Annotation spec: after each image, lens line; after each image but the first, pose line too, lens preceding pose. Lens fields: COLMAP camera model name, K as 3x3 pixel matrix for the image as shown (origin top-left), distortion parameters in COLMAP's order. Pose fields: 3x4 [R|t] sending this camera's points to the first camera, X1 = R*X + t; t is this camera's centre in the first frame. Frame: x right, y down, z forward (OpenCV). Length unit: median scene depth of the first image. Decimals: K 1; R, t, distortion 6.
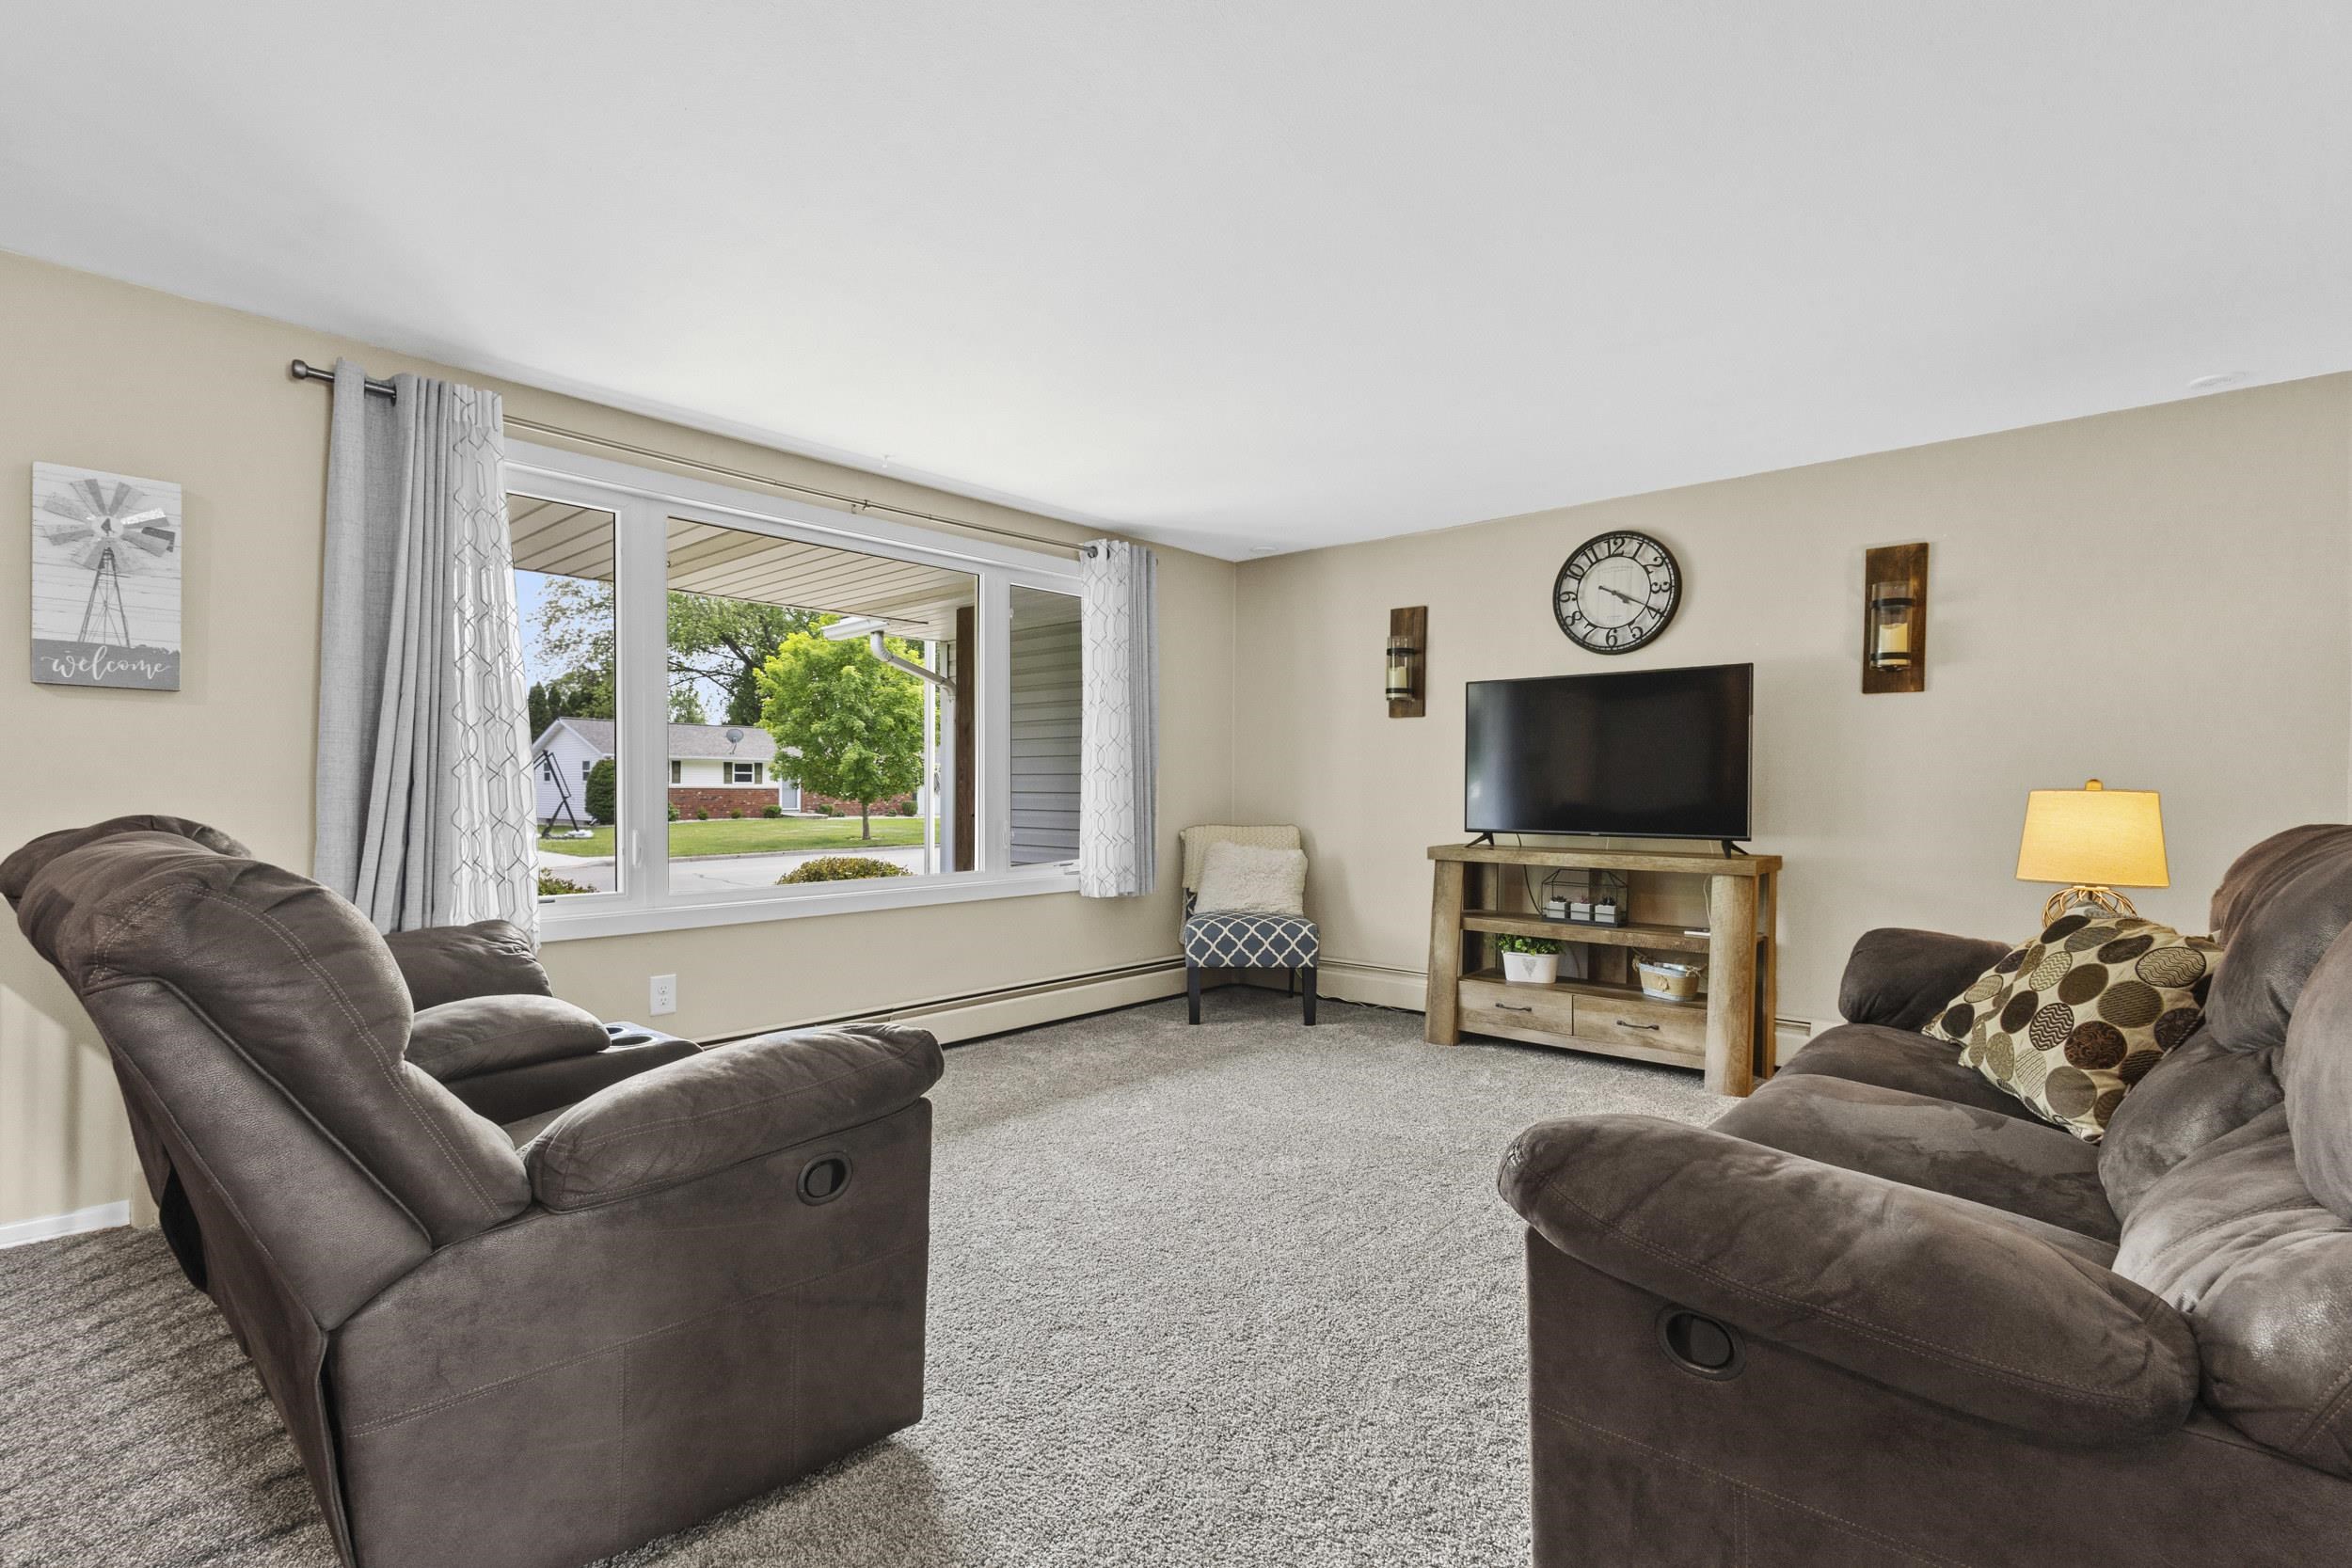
lens RADIAL K [[1082.6, 0, 1161.2], [0, 1082.6, 790.0], [0, 0, 1]] dist [-0.000543, -0.000992]
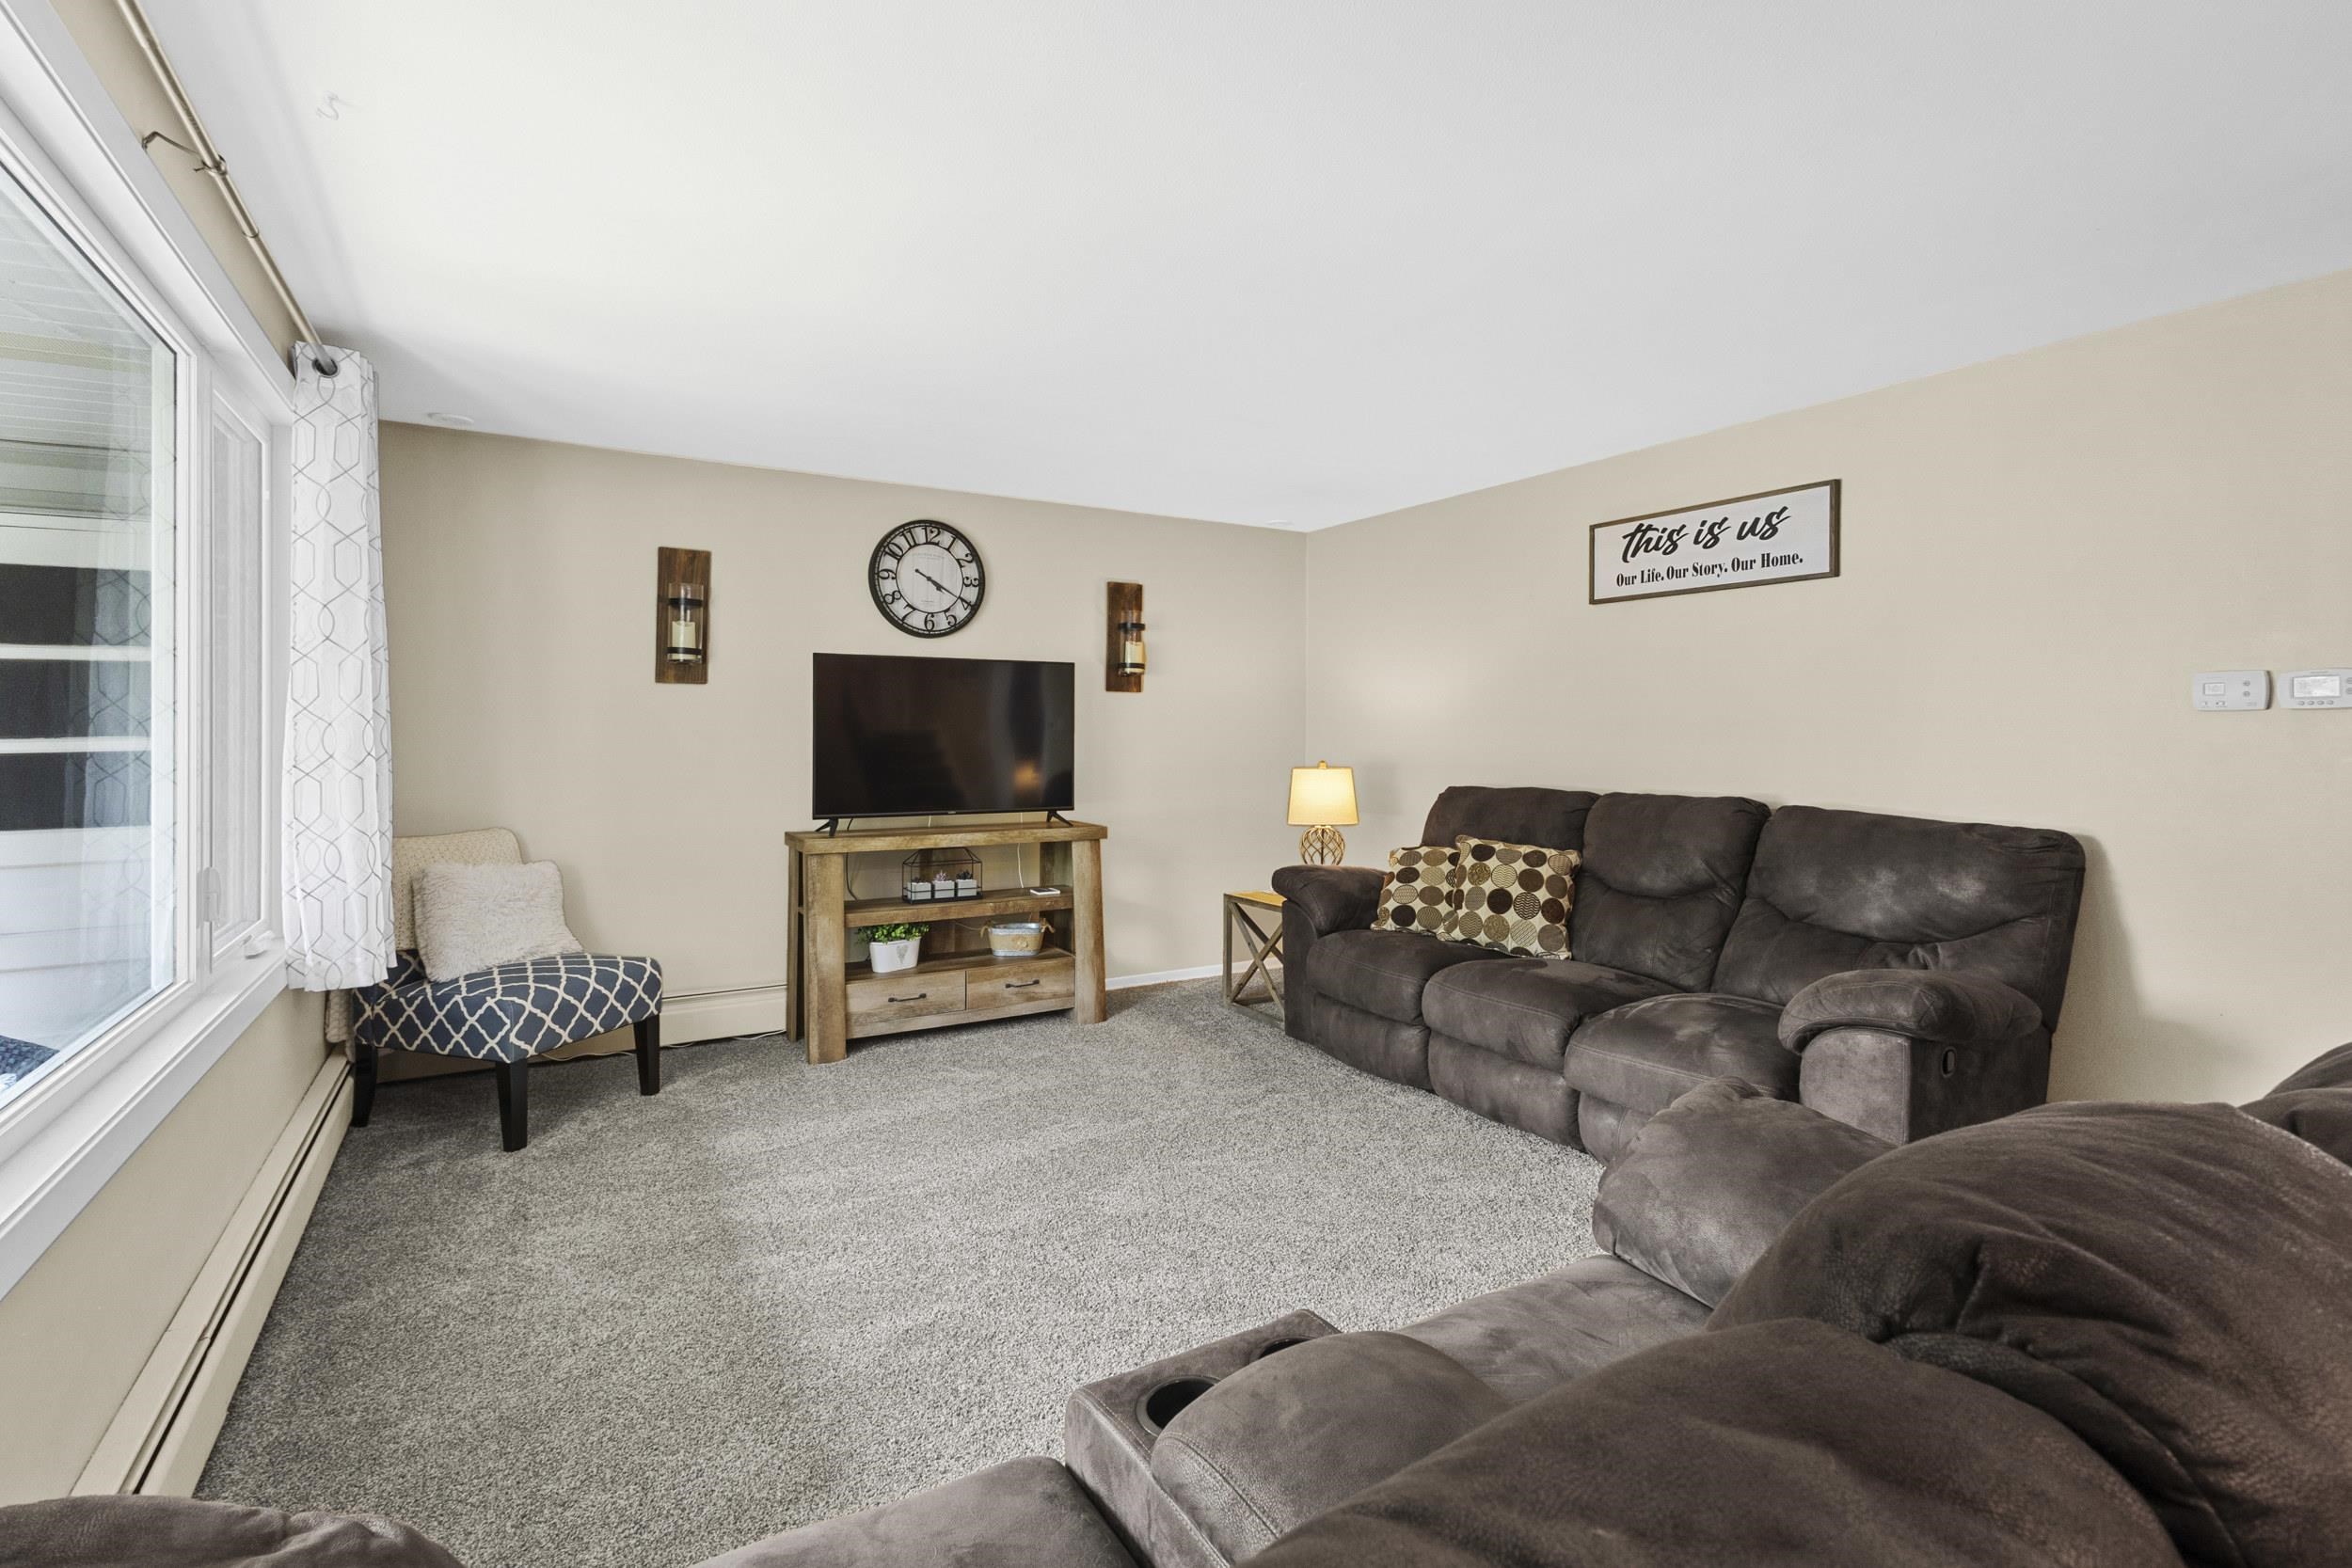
lens RADIAL K [[1082.6, 0, 1175.4], [0, 1082.6, 735.5], [0, 0, 1]] dist [-0.000543, -0.000992]
pose [[0.301345, -0.003126, 0.953510, -0.500560], [0.001567, 0.999995, 0.002783, -0.034303], [-0.953514, 0.000655, 0.301348, 0.459551]]
